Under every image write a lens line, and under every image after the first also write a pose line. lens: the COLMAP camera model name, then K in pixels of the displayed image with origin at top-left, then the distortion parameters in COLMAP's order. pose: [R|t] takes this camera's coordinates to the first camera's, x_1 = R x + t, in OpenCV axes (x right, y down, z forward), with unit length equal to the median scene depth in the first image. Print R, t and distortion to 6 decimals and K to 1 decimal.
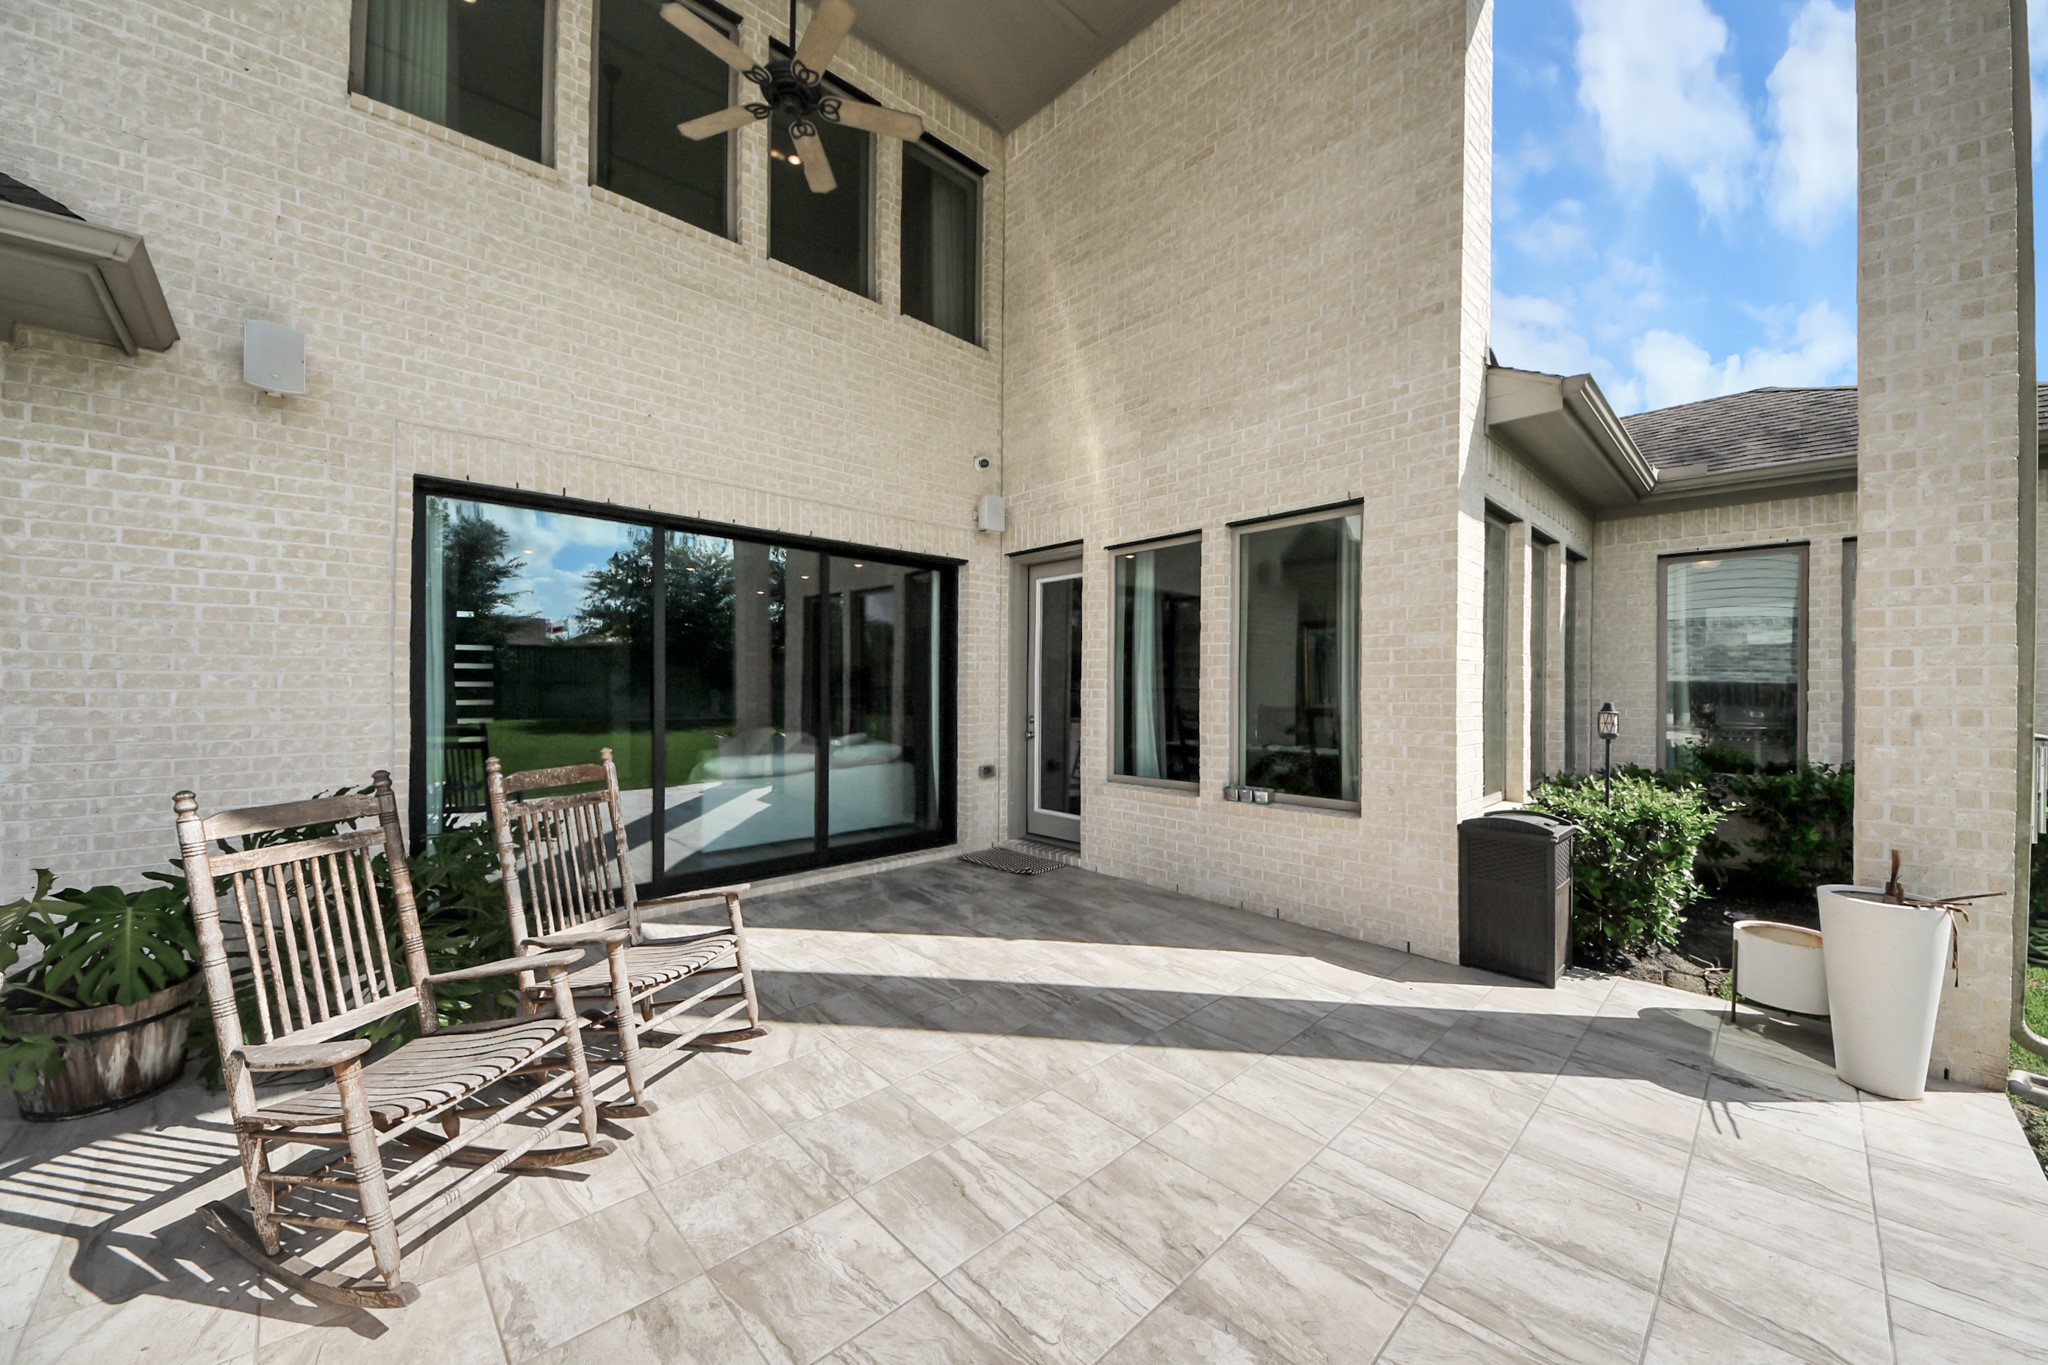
lens RADIAL K [[739.2, 0, 976.3], [0, 739.2, 696.3], [0, 0, 1]] dist [-0.001257, -0.006444]
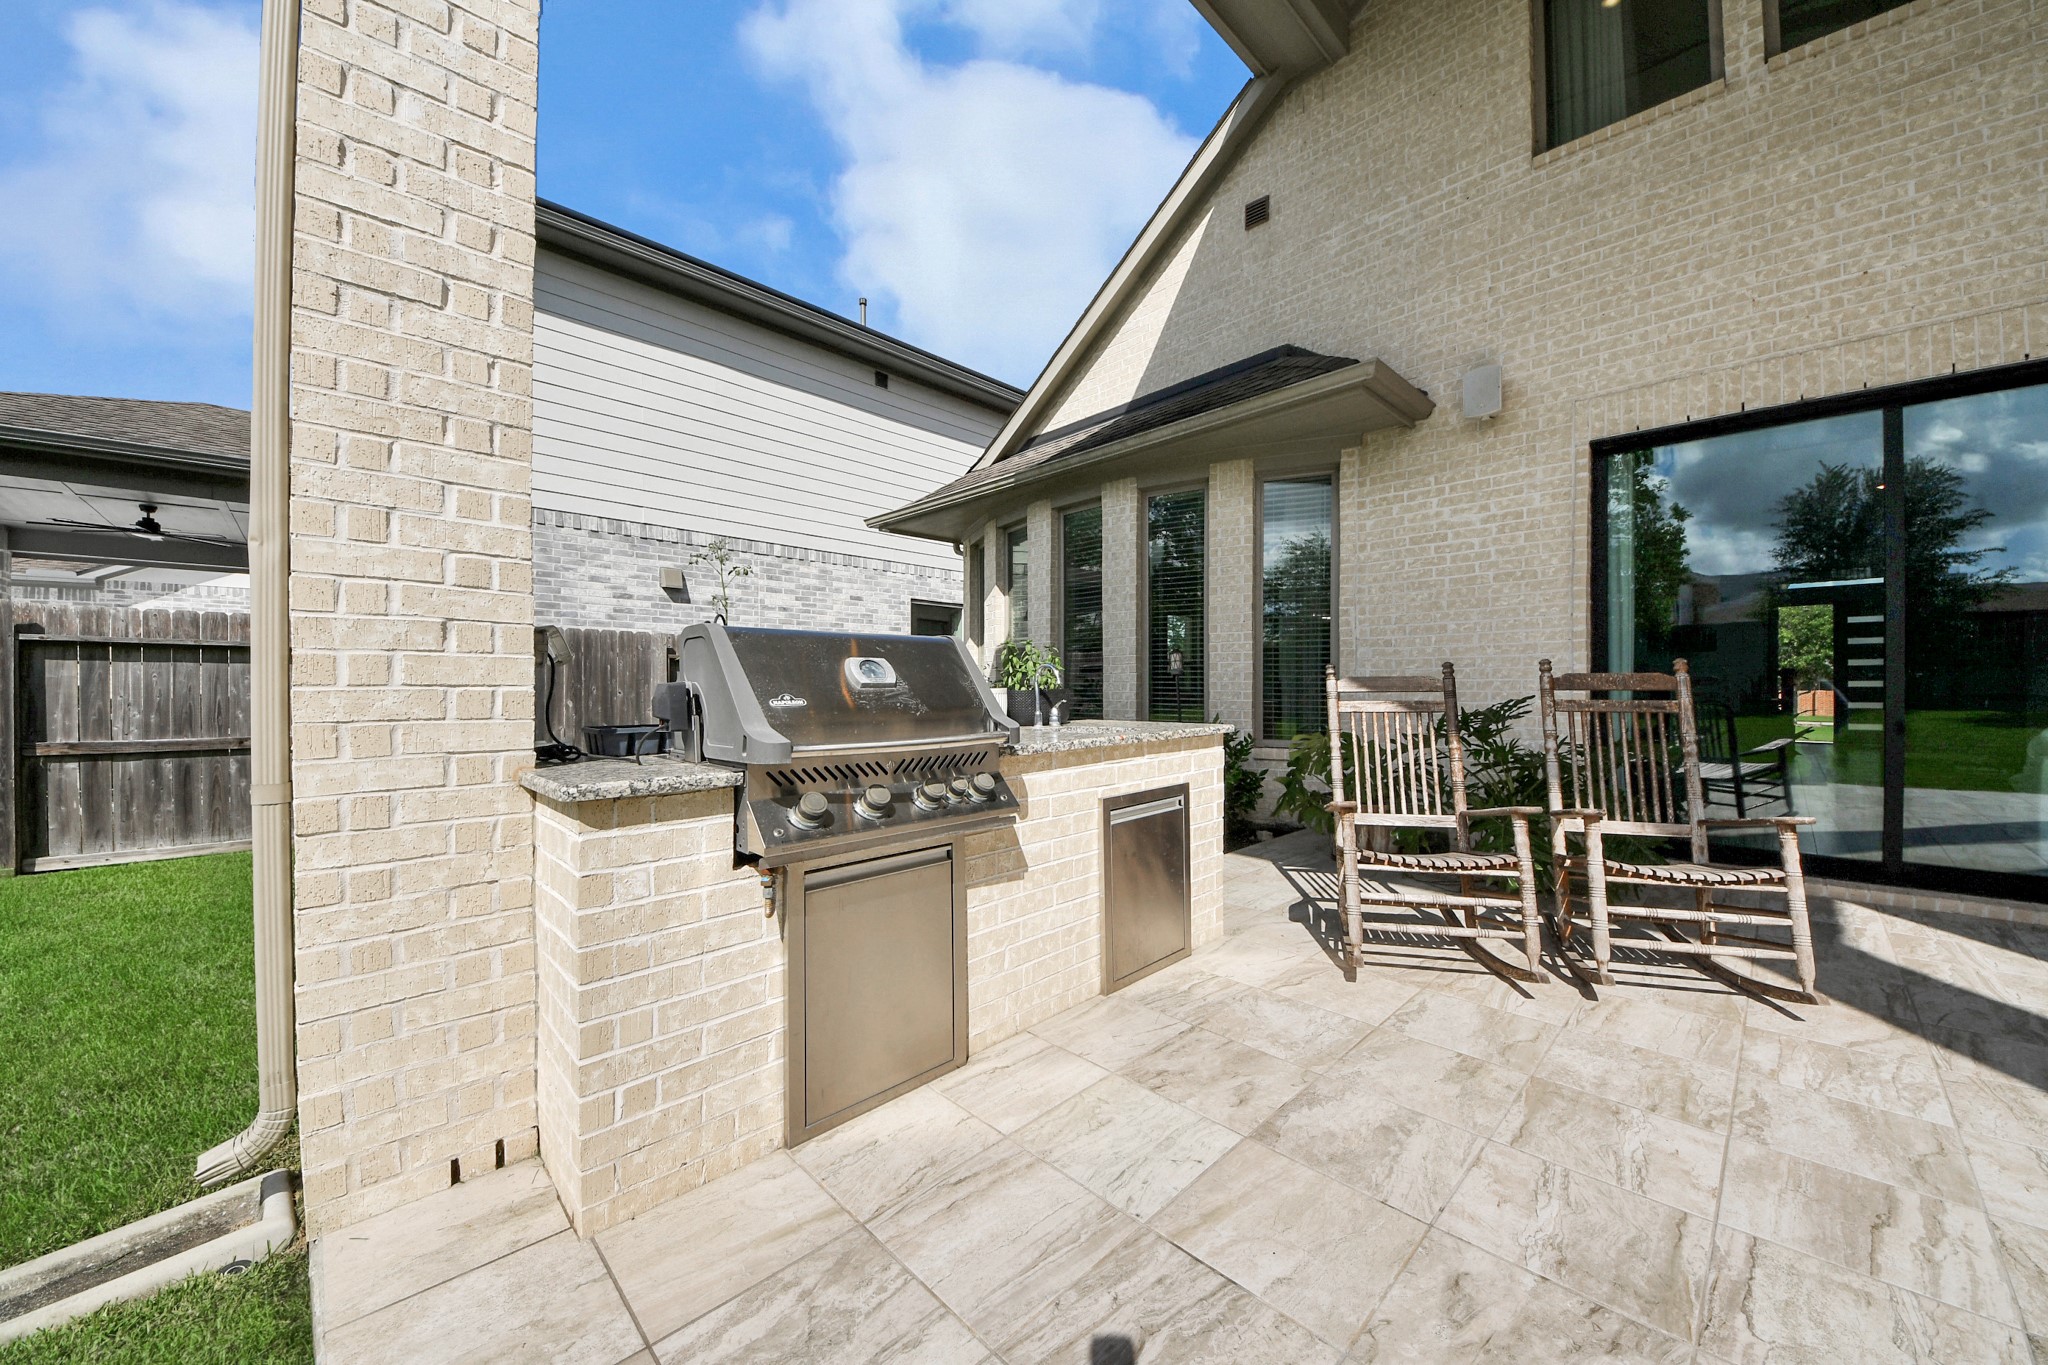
lens RADIAL K [[731.6, 0, 1028.5], [0, 731.6, 691.7], [0, 0, 1]] dist [-0.048243, 0.000042]
pose [[0.028576, 0.007342, -0.999565, 0.370363], [0.011556, 0.999904, 0.007675, 0.083924], [0.999525, -0.011771, 0.028488, 0.097350]]
